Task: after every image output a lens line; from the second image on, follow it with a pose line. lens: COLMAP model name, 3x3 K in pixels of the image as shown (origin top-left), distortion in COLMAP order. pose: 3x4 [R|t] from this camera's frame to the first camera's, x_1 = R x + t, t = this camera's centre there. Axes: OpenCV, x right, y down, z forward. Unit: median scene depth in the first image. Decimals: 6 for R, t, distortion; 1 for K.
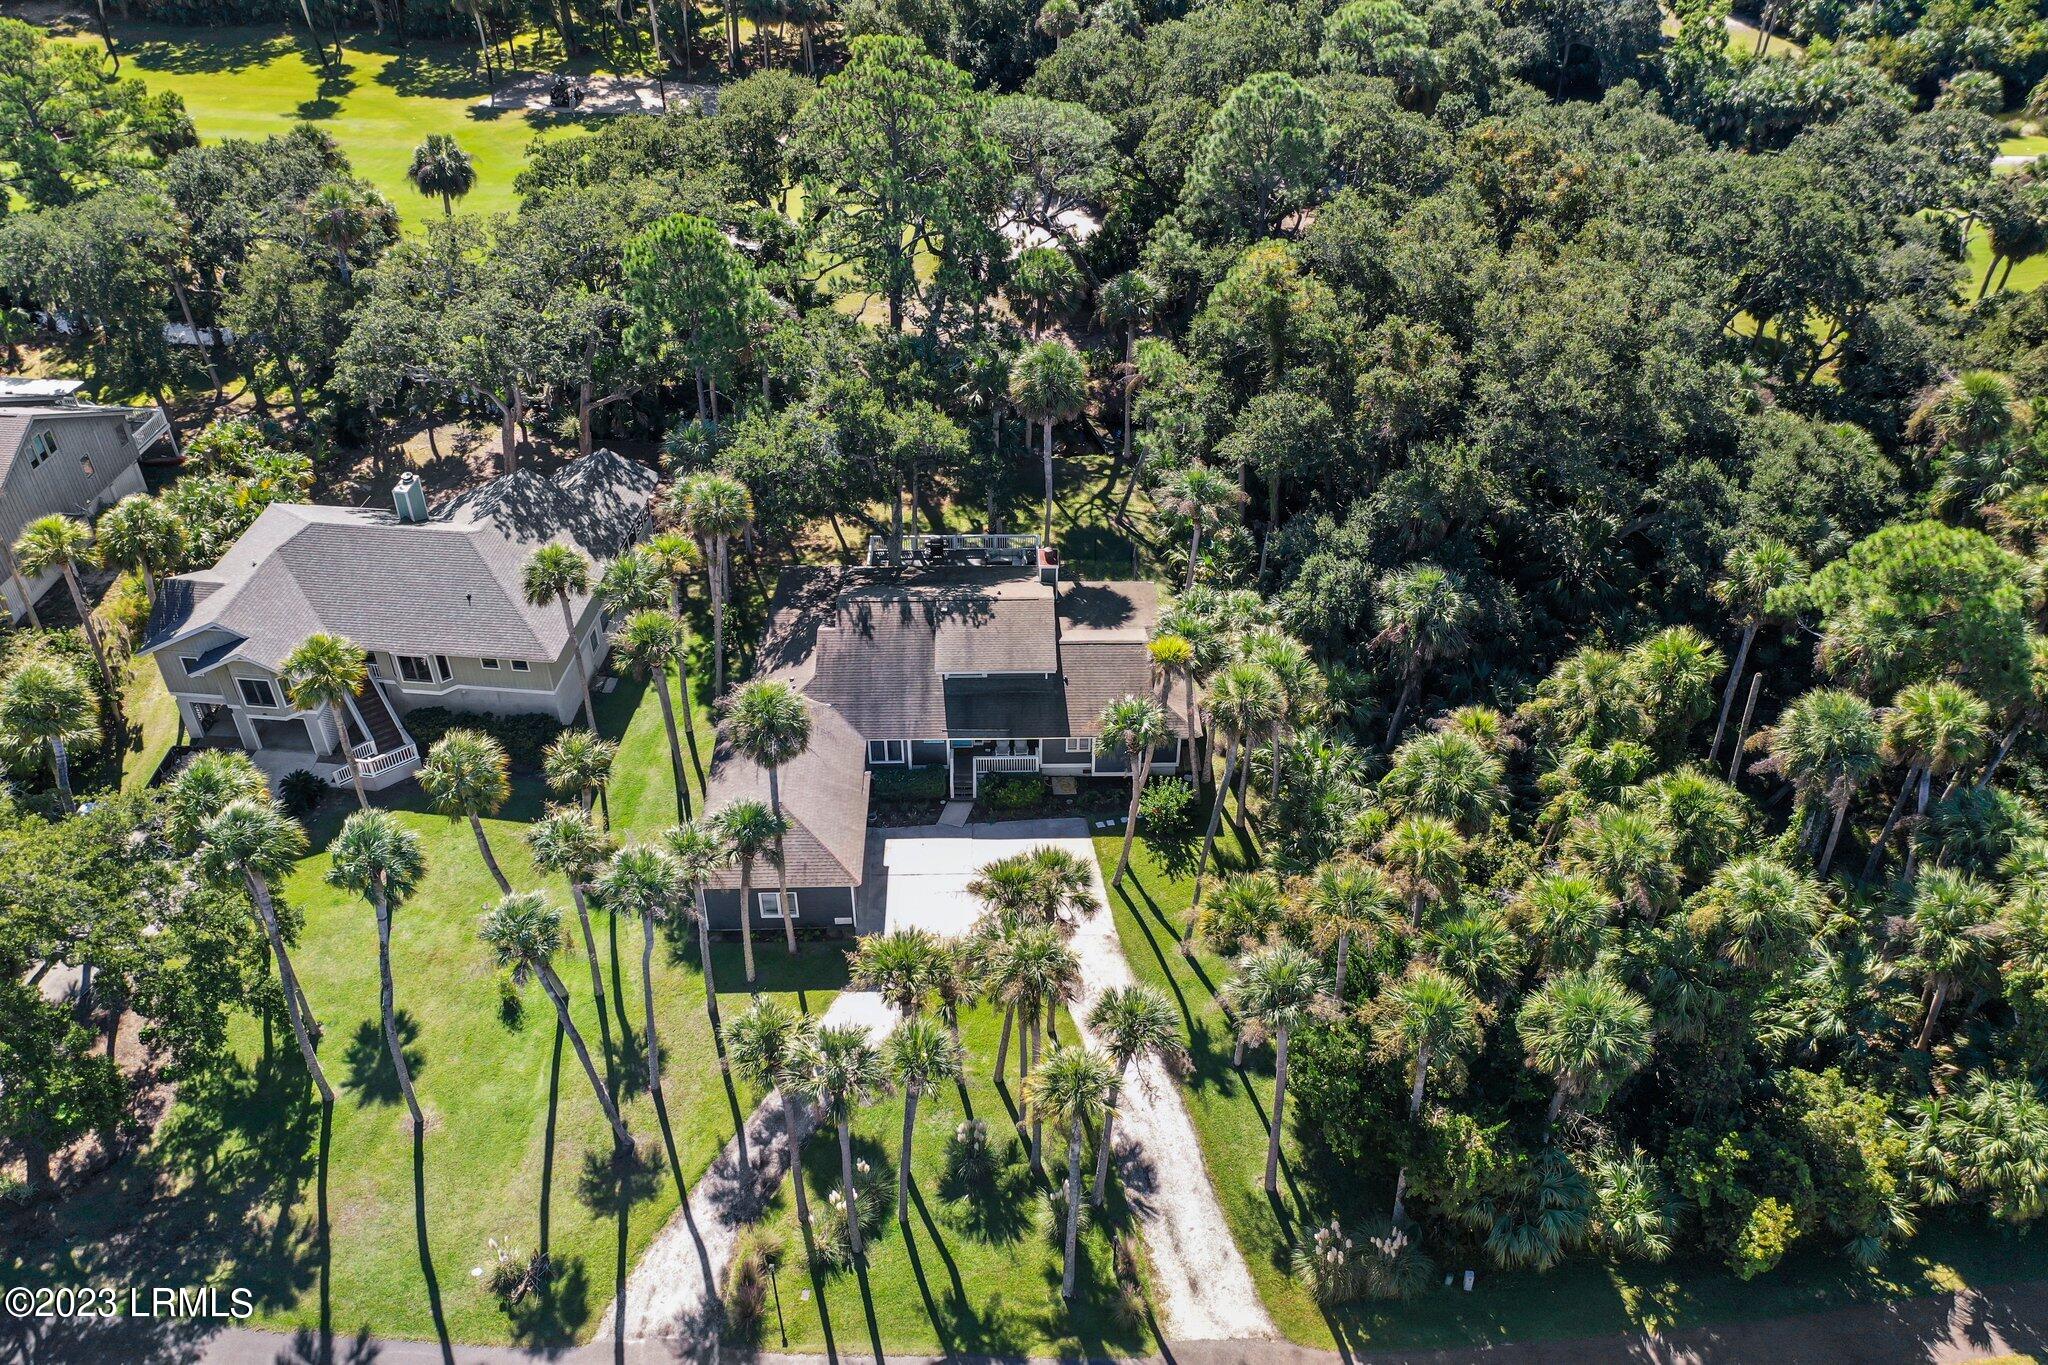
lens RADIAL K [[1616.1, 0, 1021.8], [0, 1616.1, 687.9], [0, 0, 1]] dist [-0.000020, 0.007809]
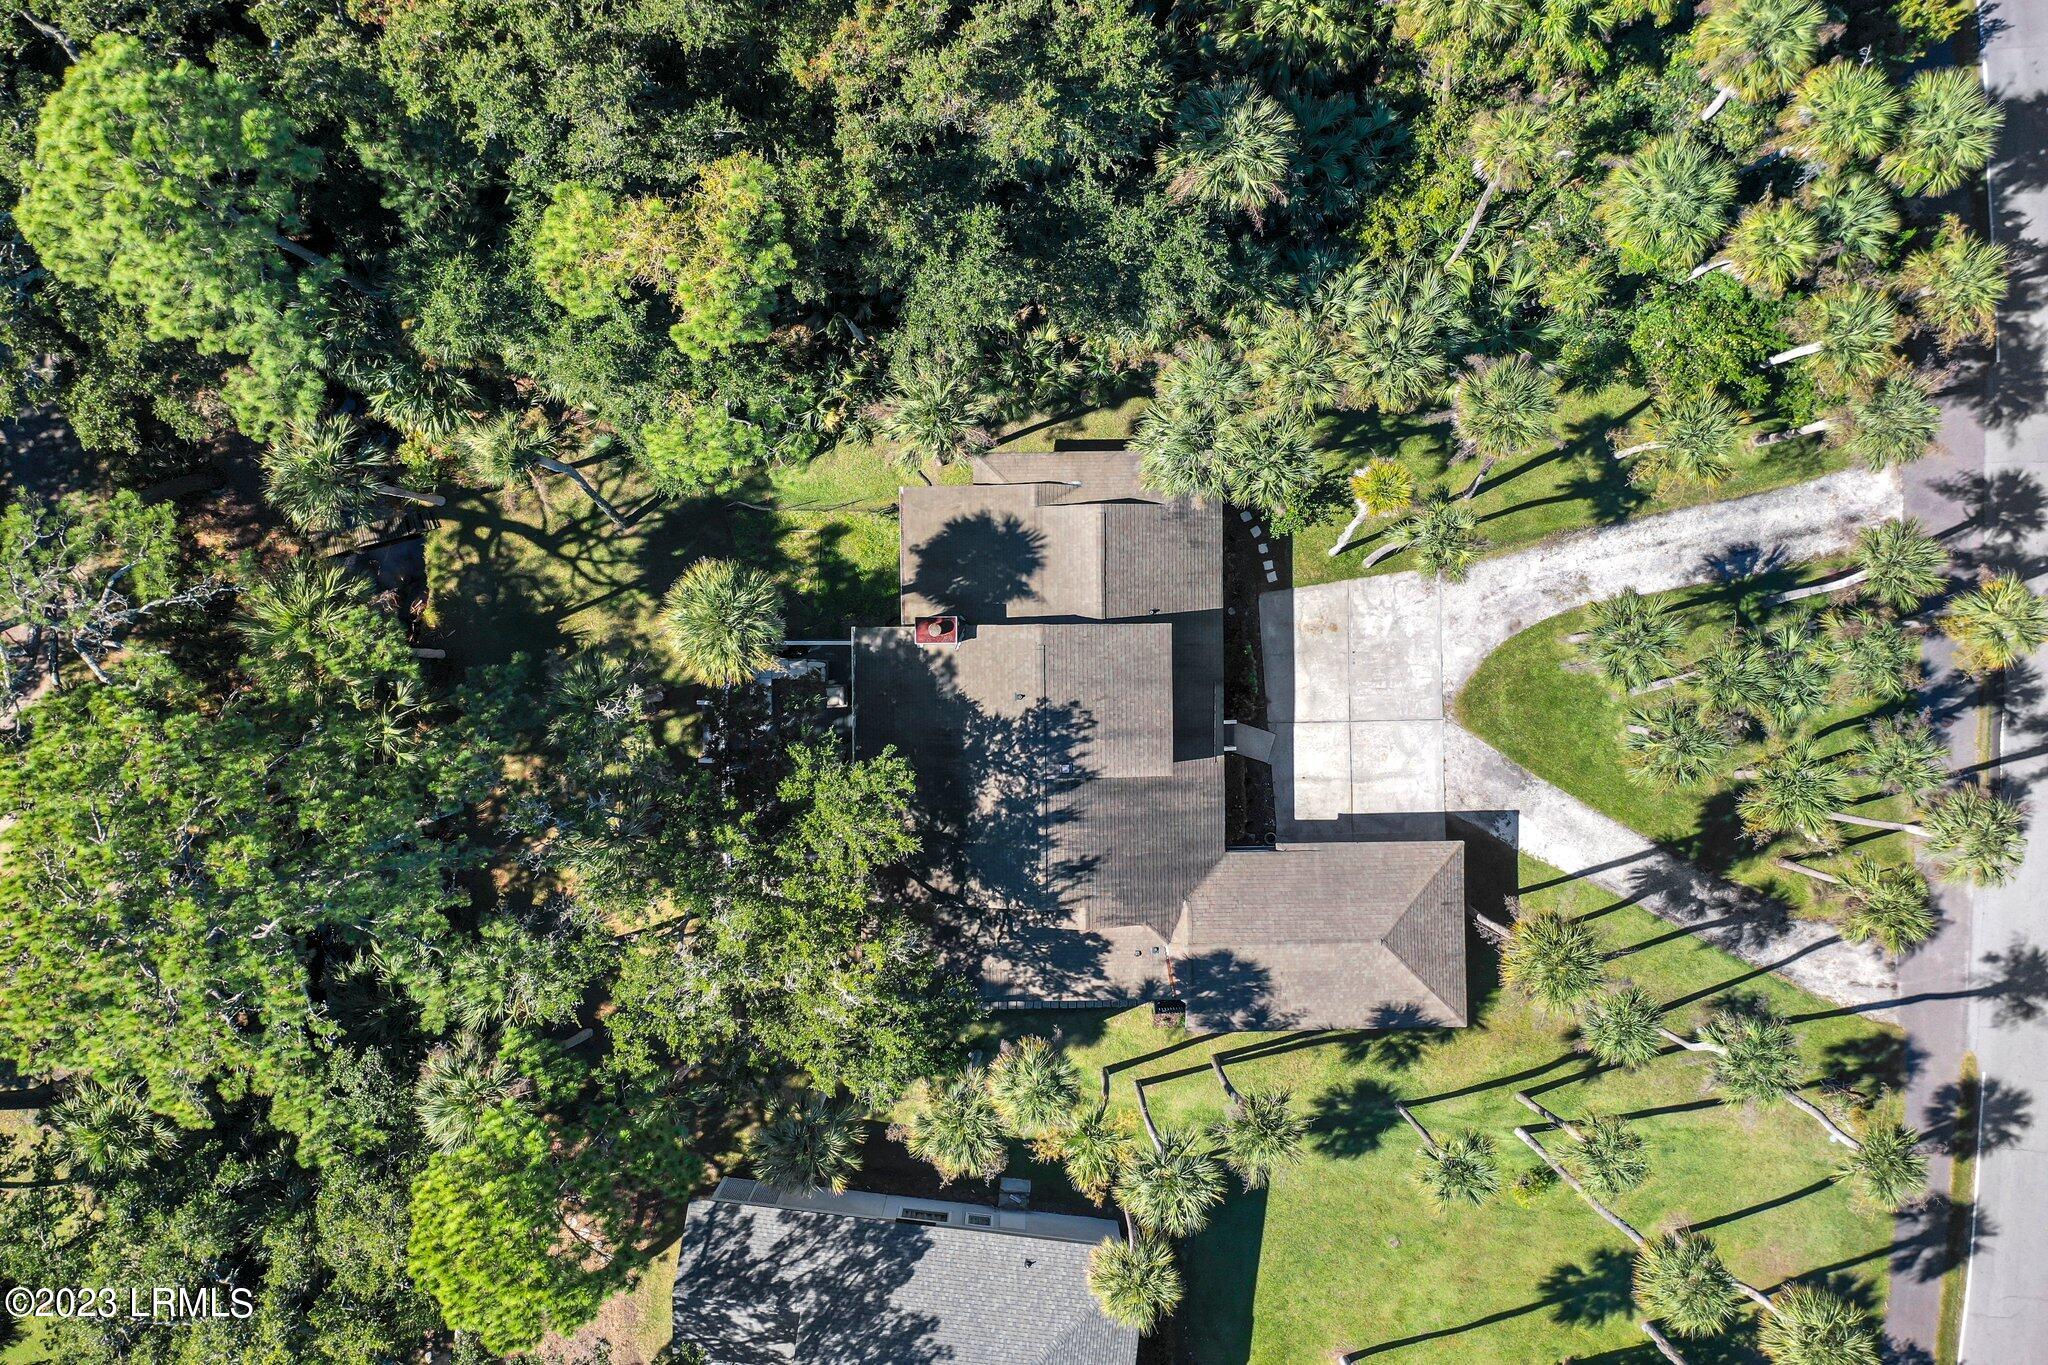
lens RADIAL K [[1616.1, 0, 1023.6], [0, 1616.1, 683.0], [0, 0, 1]] dist [-0.000020, 0.007809]
pose [[0.003185, -0.999896, -0.014037, 0.002417], [0.616442, -0.009090, 0.787348, -0.696788], [-0.787394, -0.011161, 0.616349, 0.573769]]
